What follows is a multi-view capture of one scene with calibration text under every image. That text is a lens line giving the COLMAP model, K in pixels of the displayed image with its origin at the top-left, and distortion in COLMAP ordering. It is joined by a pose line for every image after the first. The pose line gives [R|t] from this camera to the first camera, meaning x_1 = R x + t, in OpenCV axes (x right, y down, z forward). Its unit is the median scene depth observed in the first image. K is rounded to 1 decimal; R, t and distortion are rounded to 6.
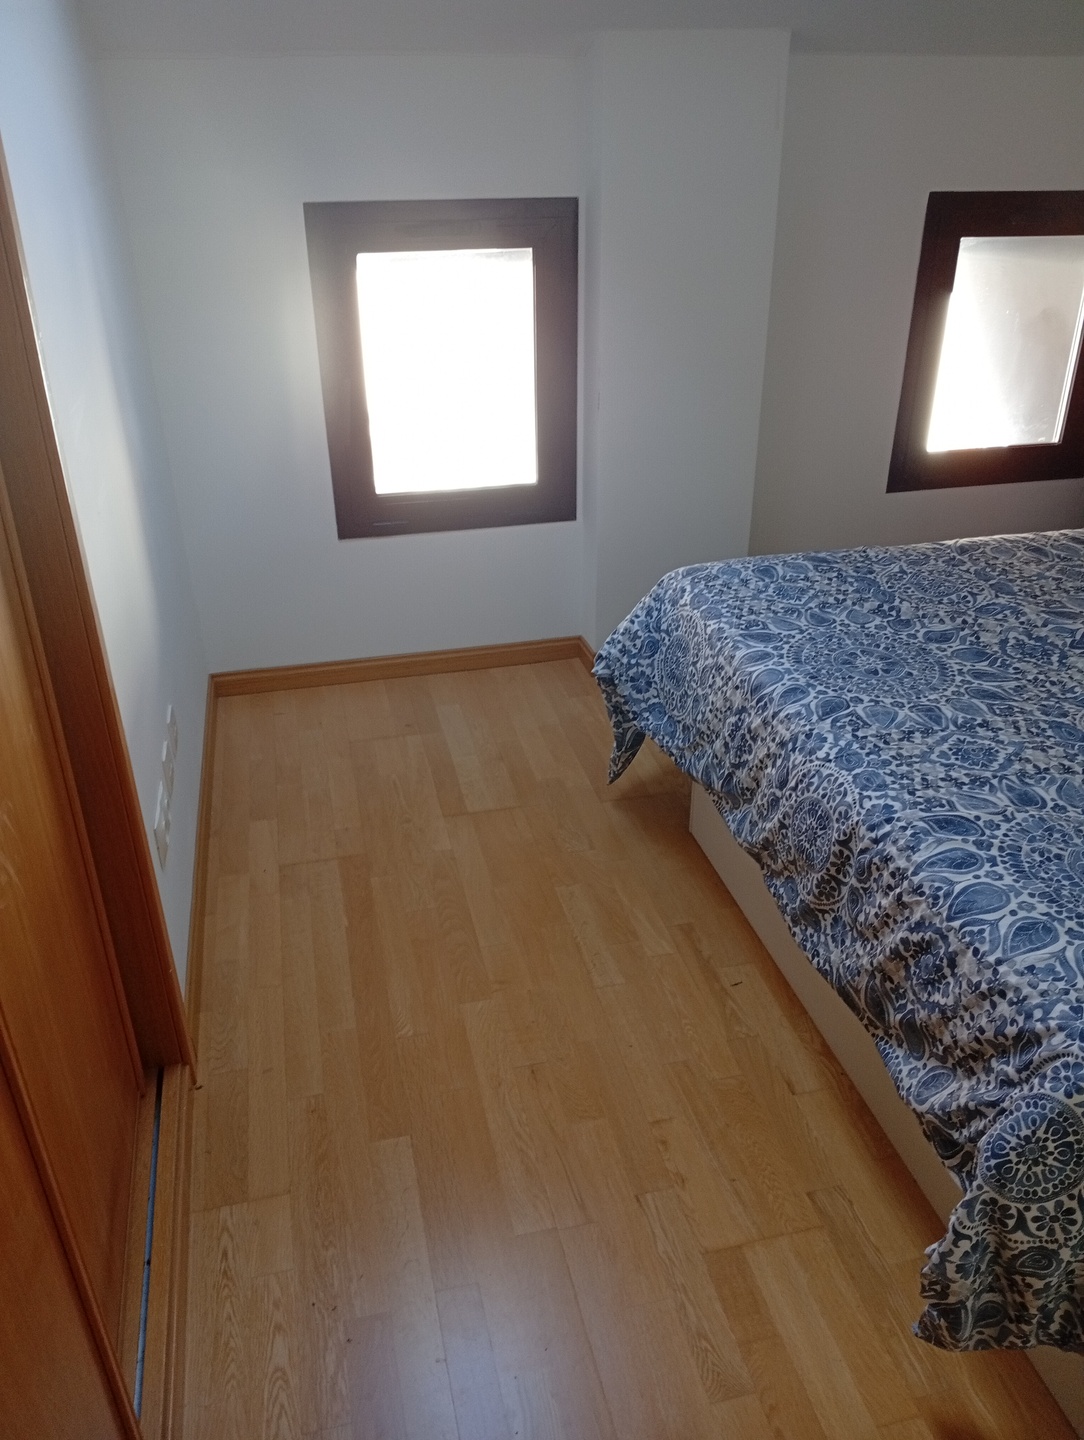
lens RADIAL K [[1100.4, 0, 545.8], [0, 1100.4, 719.6], [0, 0, 1]] dist [0.108150, -0.227998]
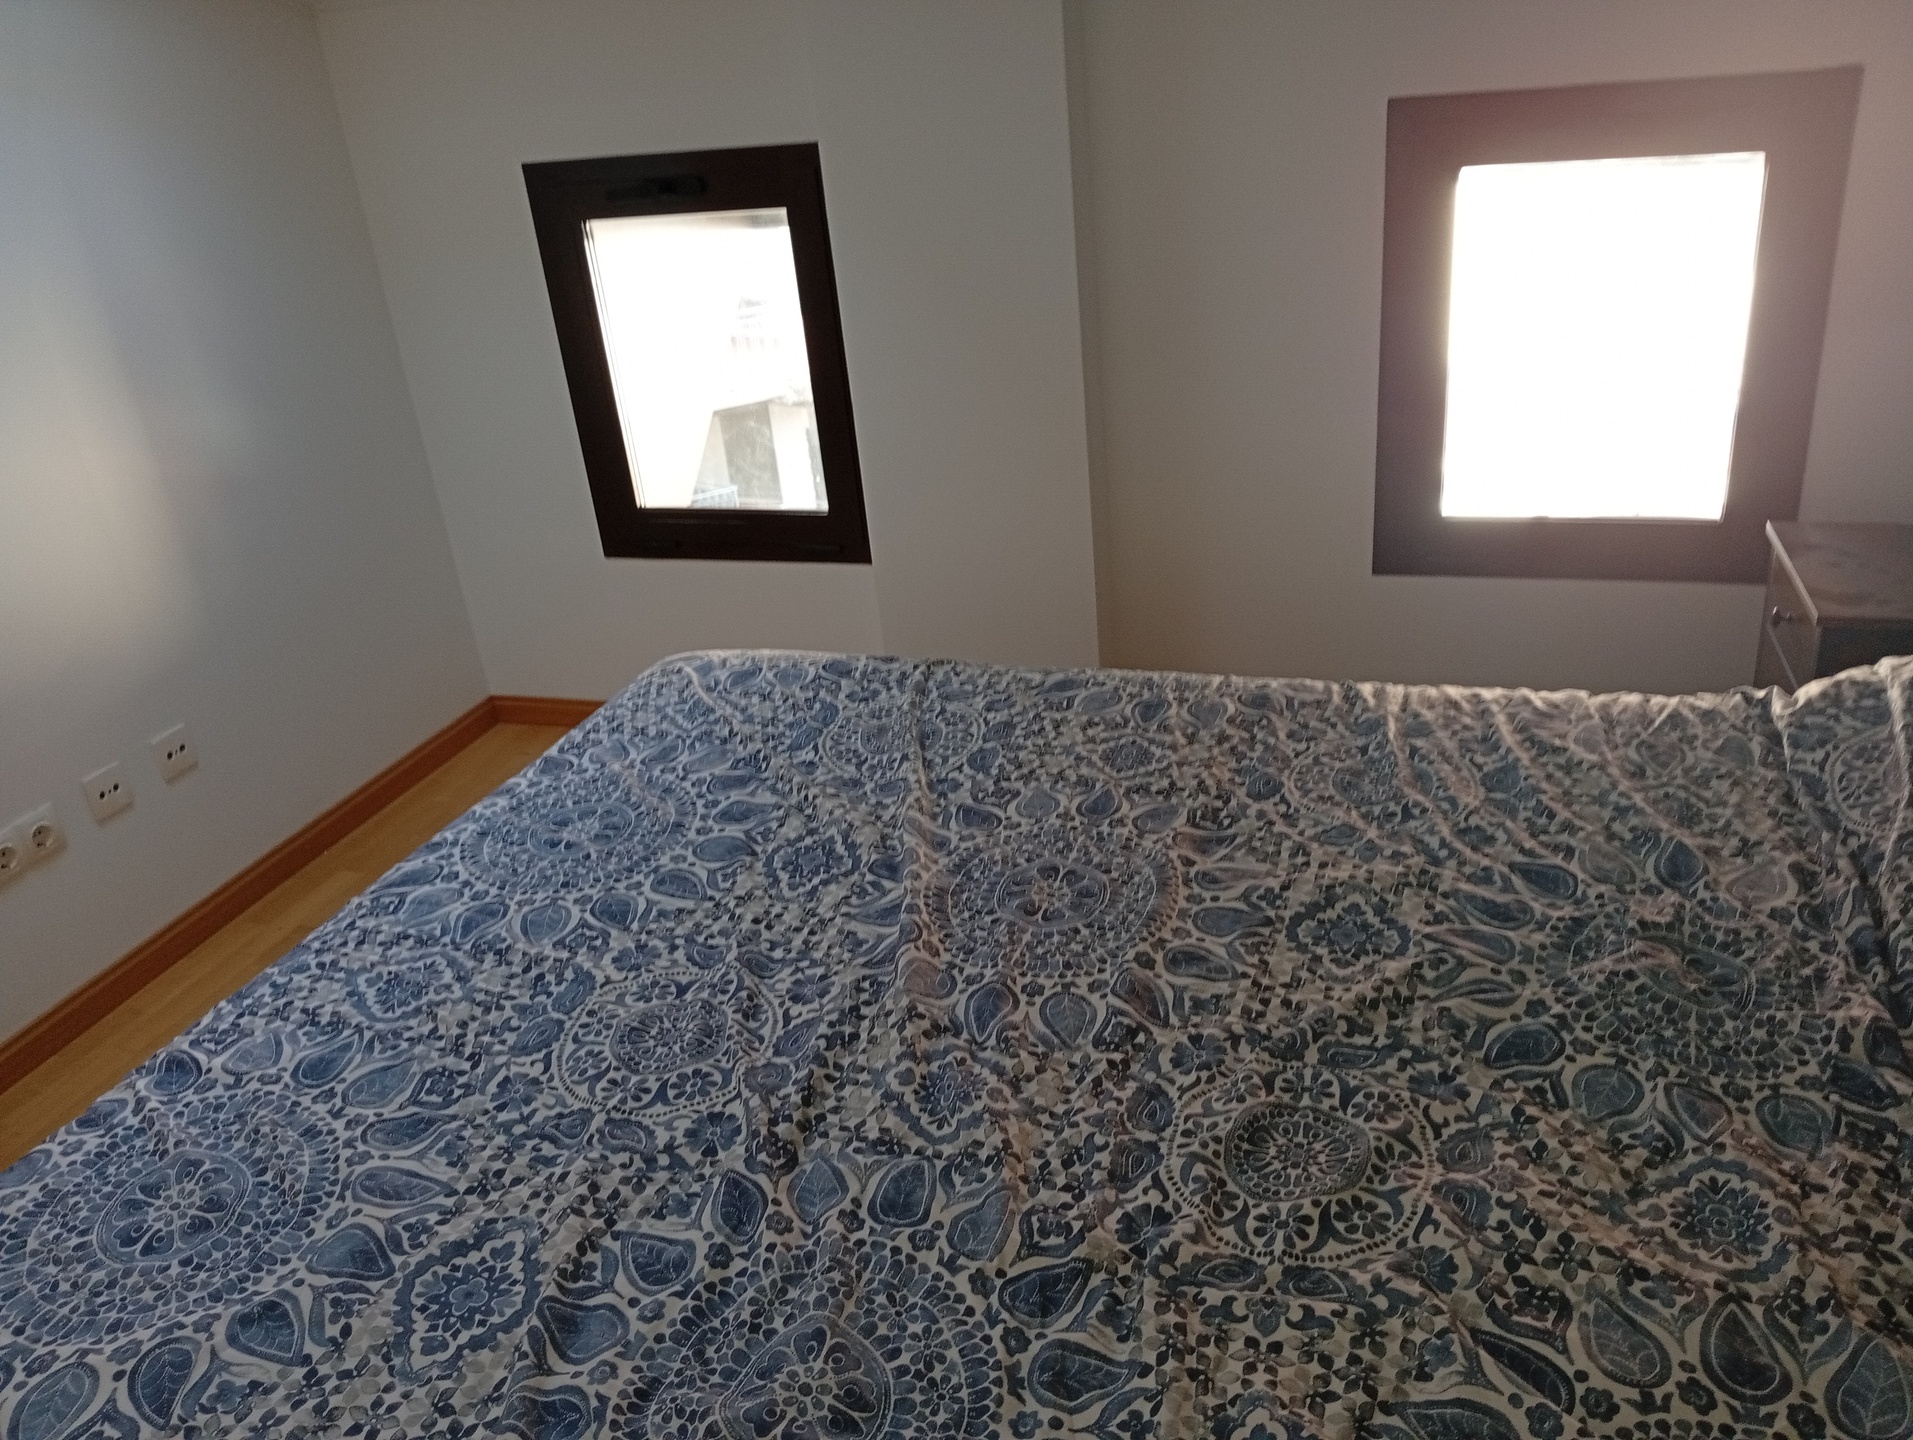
lens RADIAL K [[1461.8, 0, 954.8], [0, 1461.8, 706.8], [0, 0, 1]] dist [0.108150, -0.227998]
pose [[0.841227, 0.154081, -0.518262, 1.028380], [-0.174811, 0.984561, 0.008965, -0.189391], [0.511642, 0.083057, 0.855175, 0.363224]]
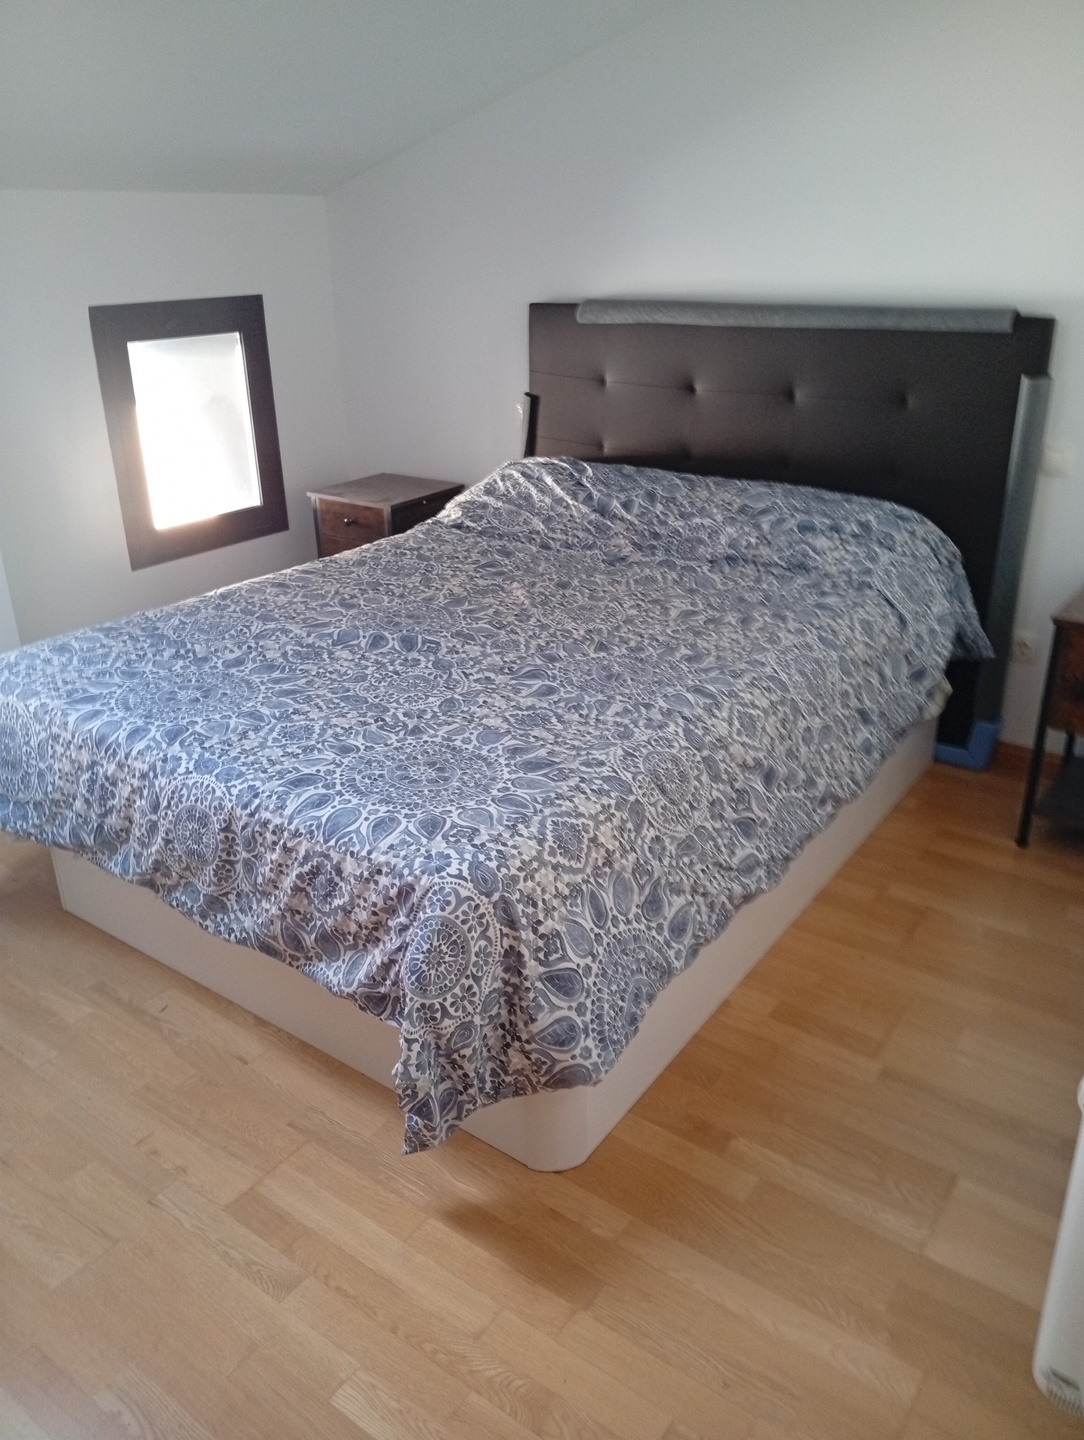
lens RADIAL K [[1100.4, 0, 545.8], [0, 1100.4, 719.6], [0, 0, 1]] dist [0.108150, -0.227998]
pose [[0.761761, -0.268162, 0.589754, -0.132026], [0.315294, 0.948688, 0.024117, 0.070540], [-0.565959, 0.167575, 0.807223, -0.174577]]
